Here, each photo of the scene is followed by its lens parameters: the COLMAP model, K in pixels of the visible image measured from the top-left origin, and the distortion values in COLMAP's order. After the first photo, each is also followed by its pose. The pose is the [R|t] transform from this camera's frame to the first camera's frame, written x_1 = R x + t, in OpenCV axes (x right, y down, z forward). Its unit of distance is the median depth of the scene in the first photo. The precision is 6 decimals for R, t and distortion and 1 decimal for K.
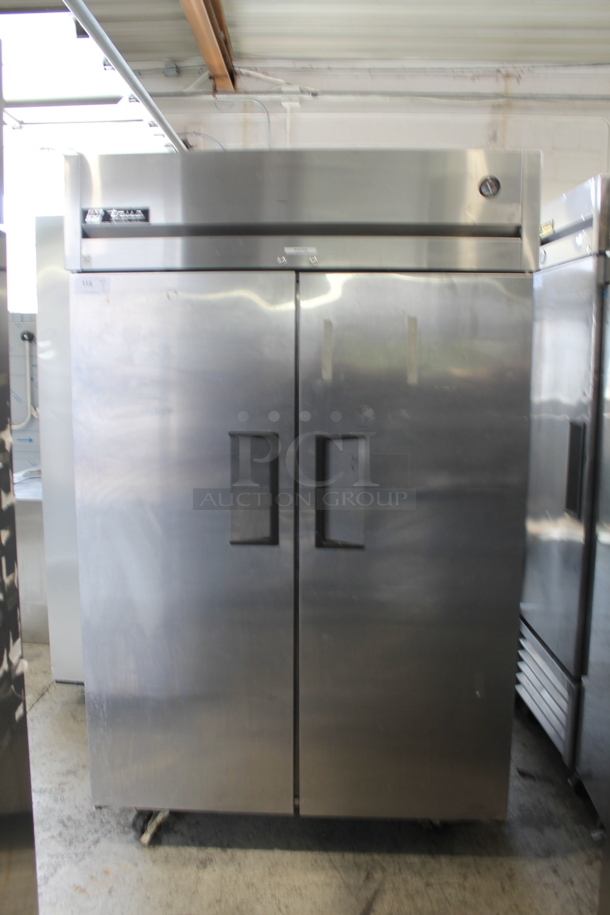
lens RADIAL K [[776.0, 0, 286.2], [0, 776.0, 457.4], [0, 0, 1]] dist [-0.165589, 0.155249]
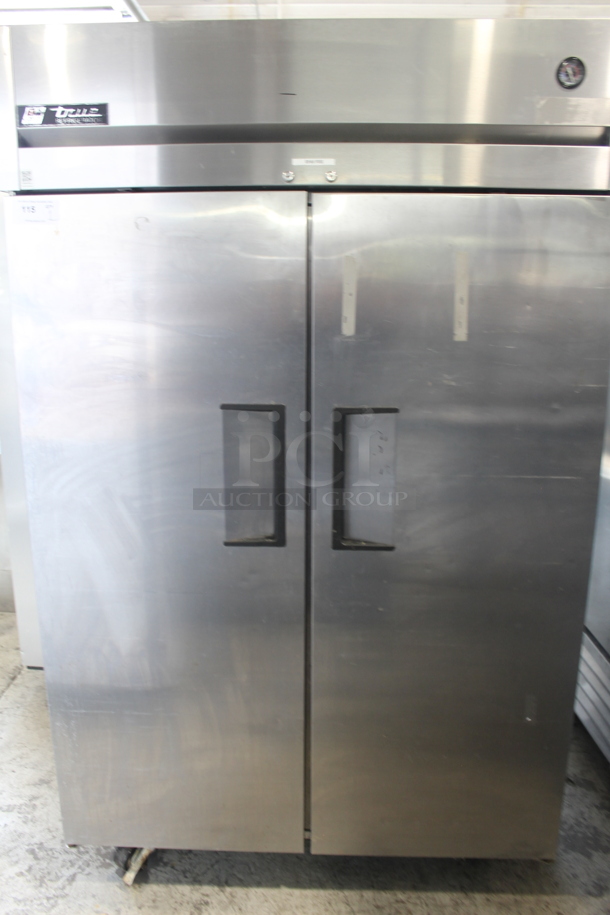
lens RADIAL K [[776.0, 0, 286.2], [0, 776.0, 457.4], [0, 0, 1]] dist [-0.165589, 0.155249]
pose [[0.999879, -0.007999, 0.013370, -0.016898], [0.006501, 0.994070, 0.108547, -0.055877], [-0.014159, -0.108447, 0.994001, 0.203982]]
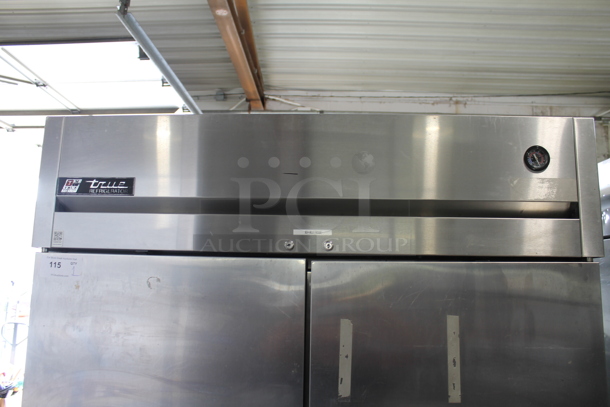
lens RADIAL K [[517.3, 0, 305.0], [0, 517.3, 203.5], [0, 0, 1]] dist [-0.165589, 0.155249]
pose [[0.999858, 0.014458, 0.008632, 0.004851], [-0.011273, 0.955525, -0.294694, -0.116801], [-0.012509, 0.294555, 0.955553, 0.397143]]
